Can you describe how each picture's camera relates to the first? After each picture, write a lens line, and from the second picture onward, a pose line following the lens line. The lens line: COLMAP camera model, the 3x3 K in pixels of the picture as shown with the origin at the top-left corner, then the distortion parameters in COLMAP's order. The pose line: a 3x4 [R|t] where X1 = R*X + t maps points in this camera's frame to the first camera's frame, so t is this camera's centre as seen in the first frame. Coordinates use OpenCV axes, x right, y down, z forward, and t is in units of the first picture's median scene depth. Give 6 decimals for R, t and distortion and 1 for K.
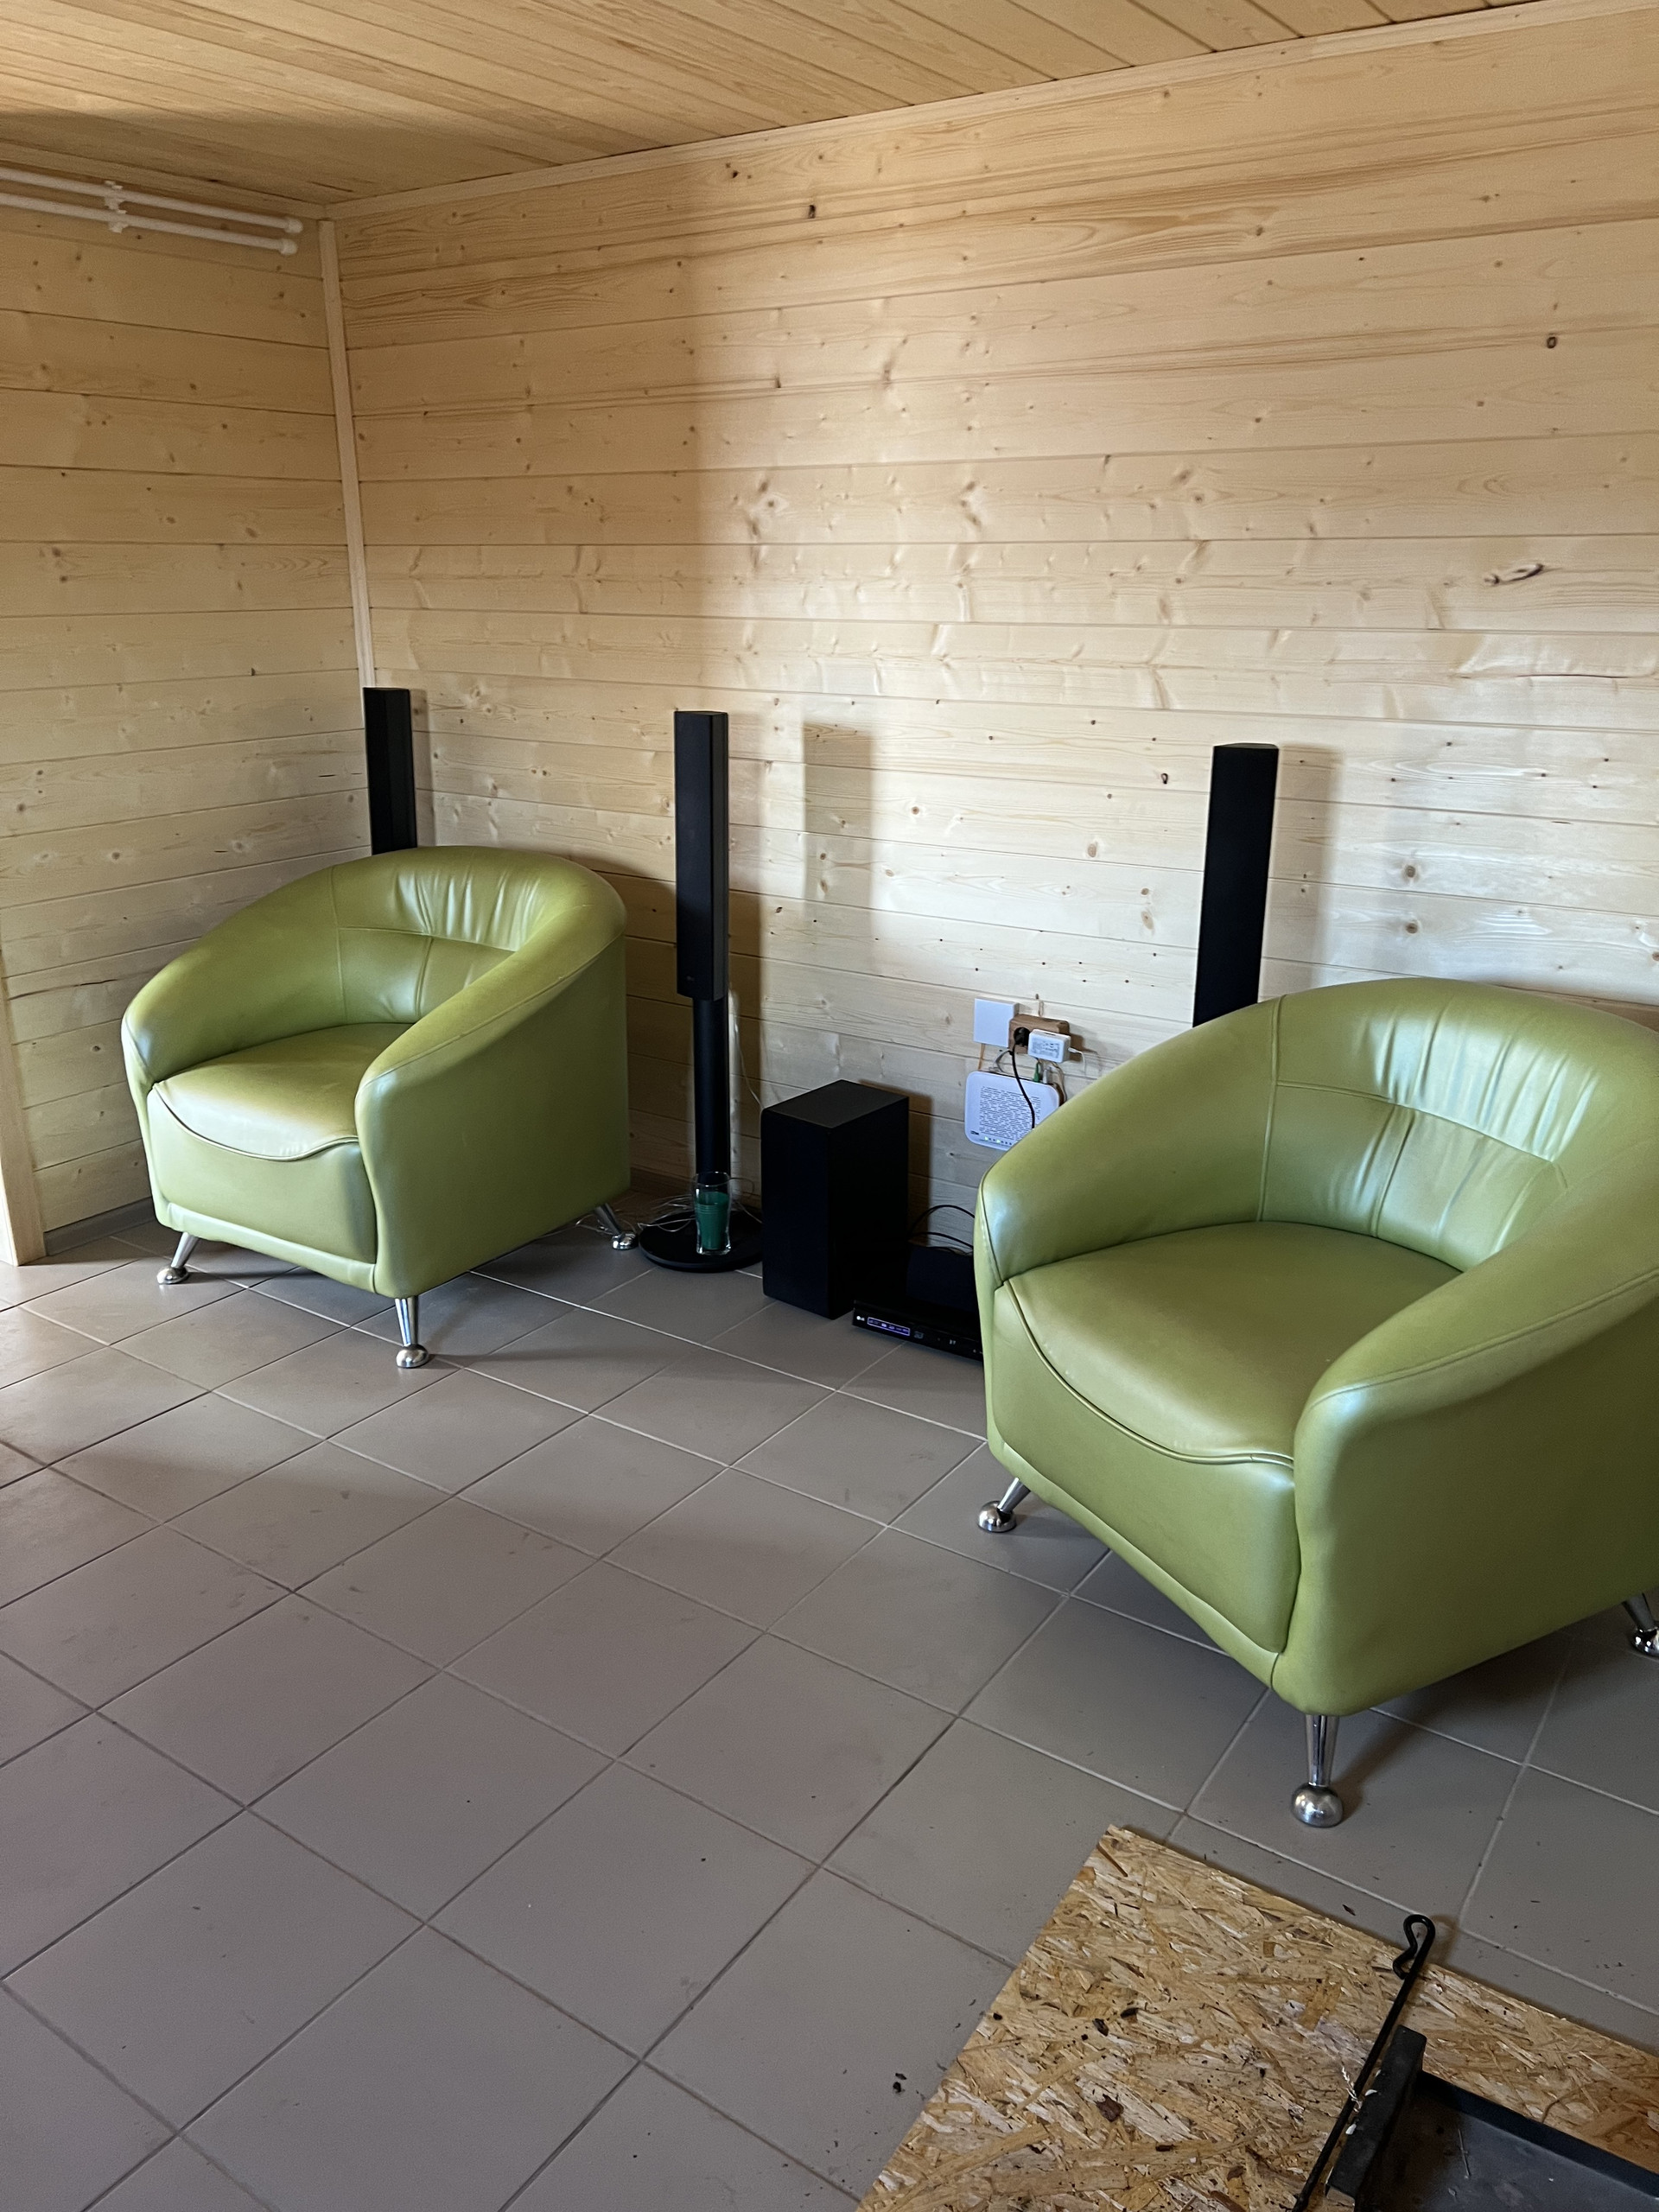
lens RADIAL K [[1732.1, 0, 829.5], [0, 1732.1, 1106.0], [0, 0, 1]] dist [-0.012843, -0.011929]
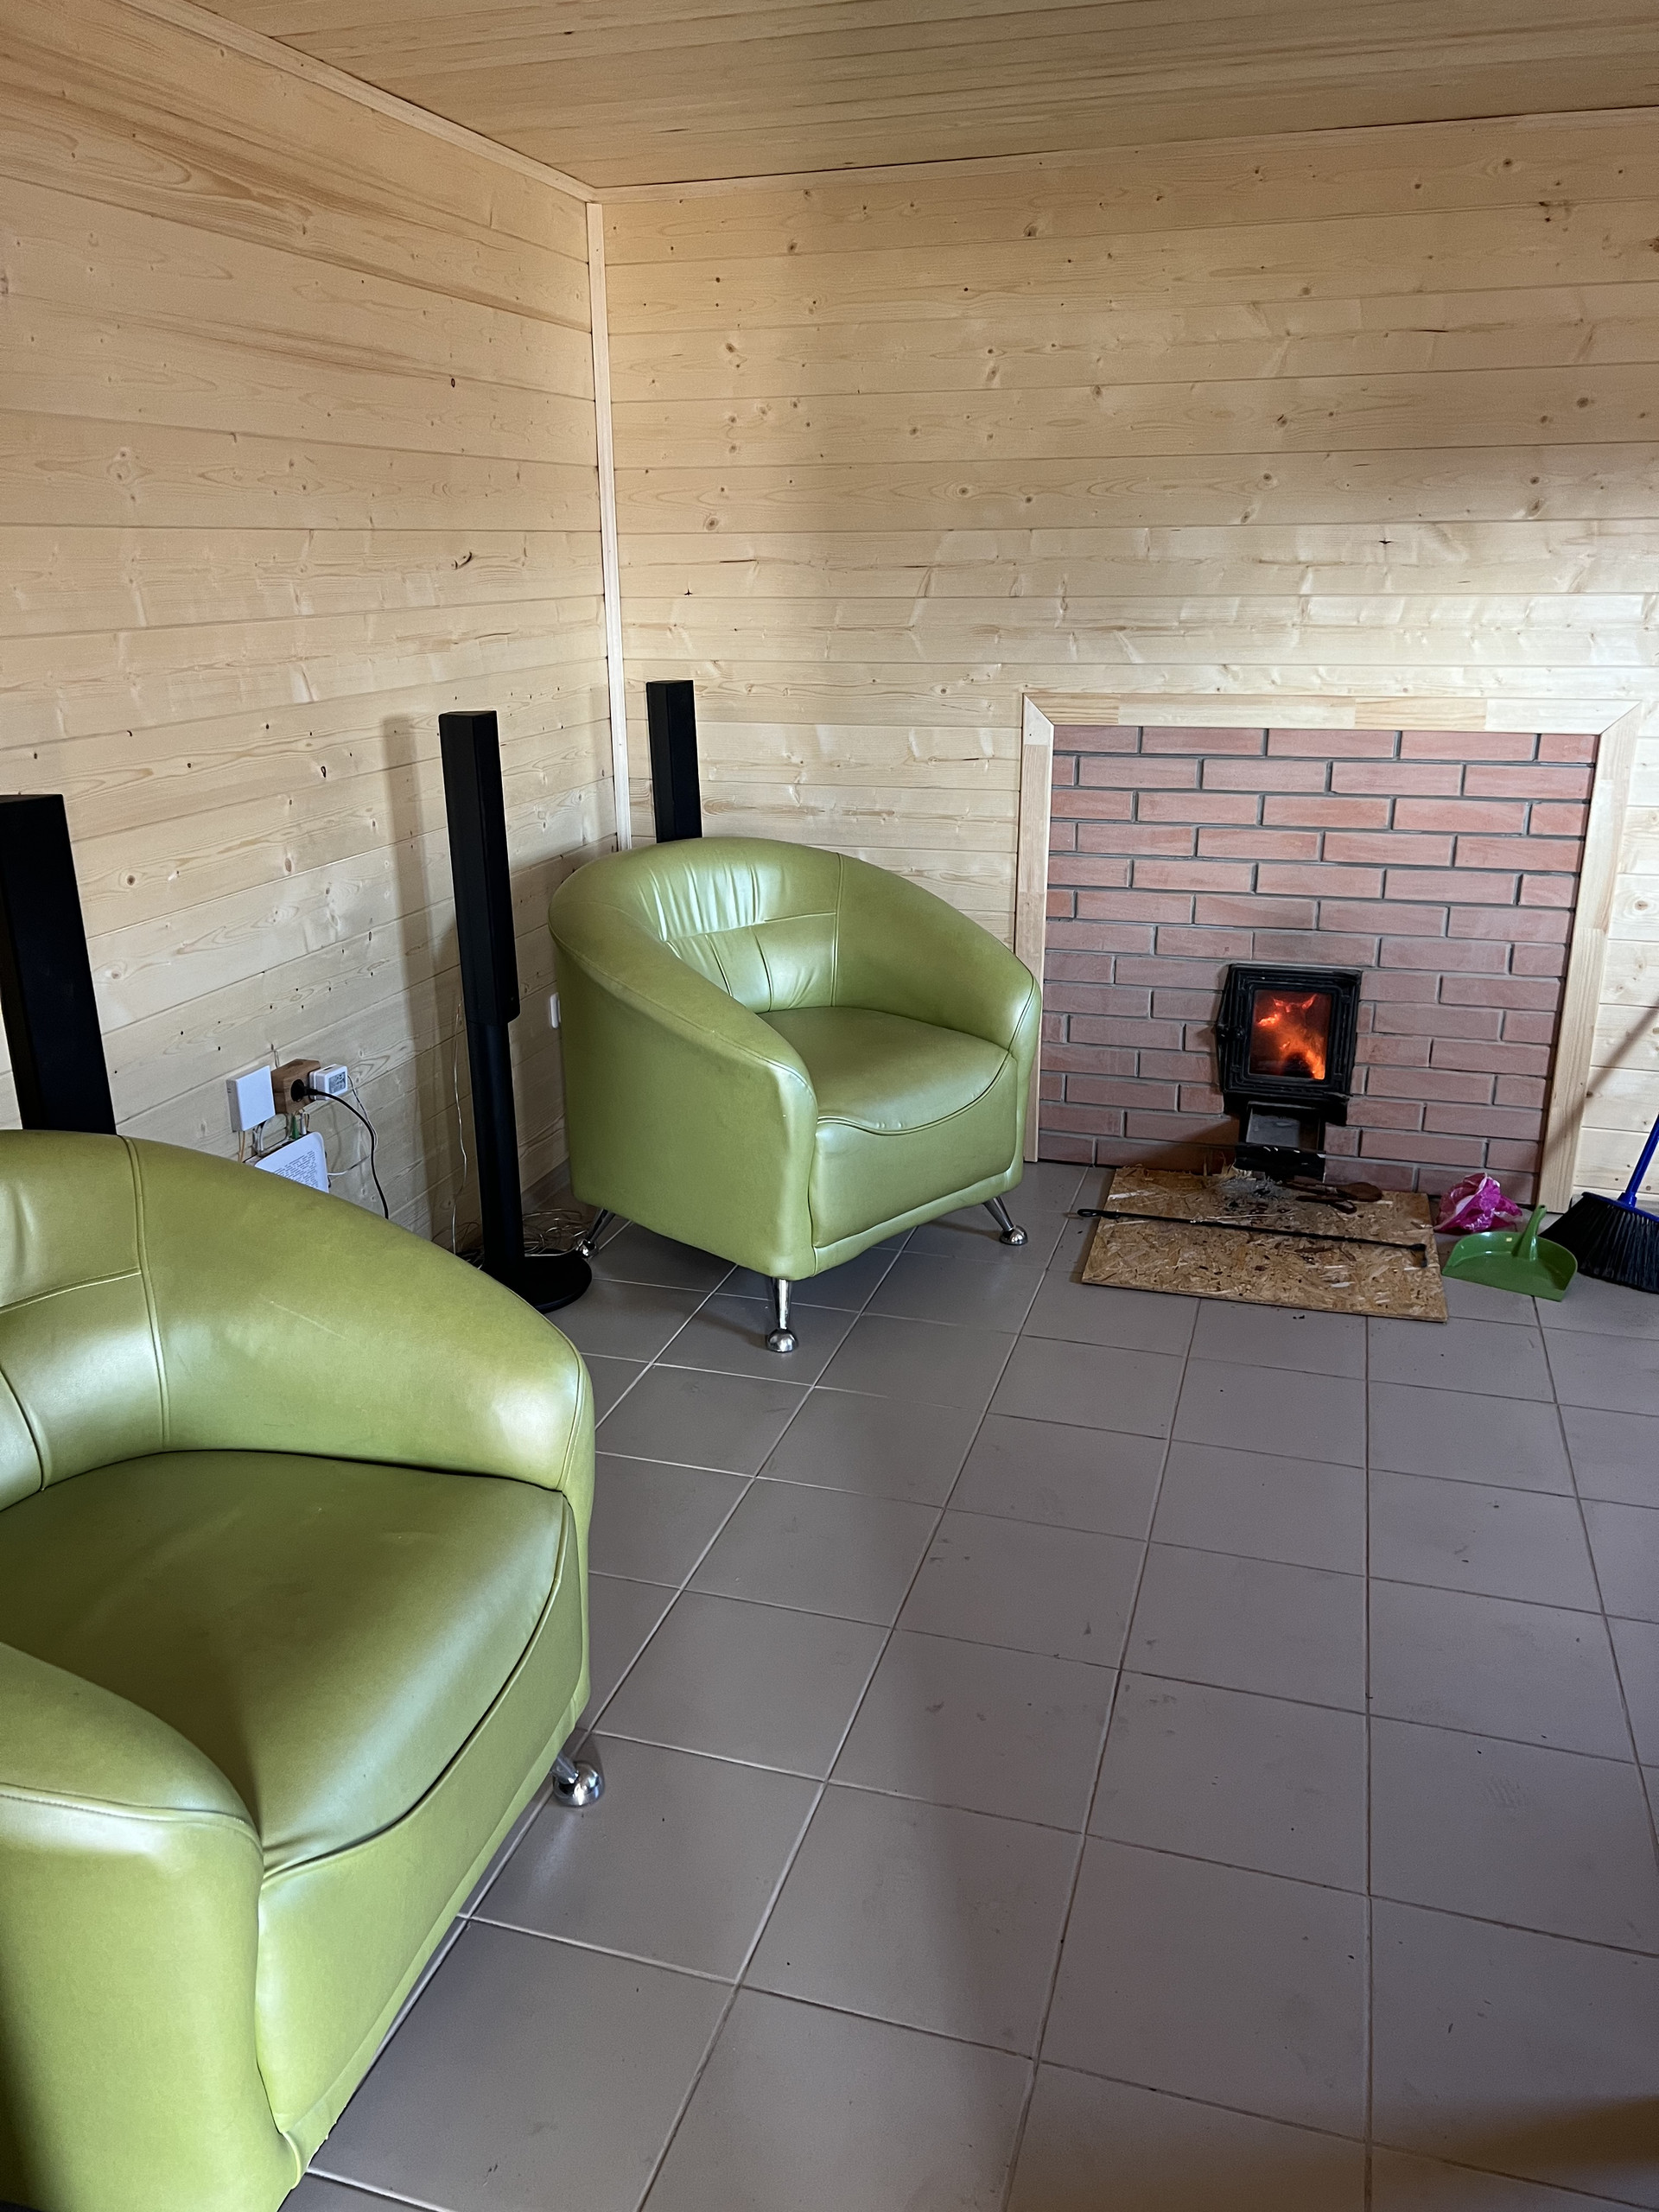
lens RADIAL K [[1647.5, 0, 829.5], [0, 1647.5, 1106.0], [0, 0, 1]] dist [0.027352, -0.010831]
pose [[-0.304113, -0.269824, 0.913625, -0.892183], [0.340365, 0.864971, 0.368750, -0.301243], [-0.889756, 0.423108, -0.171211, 1.081788]]
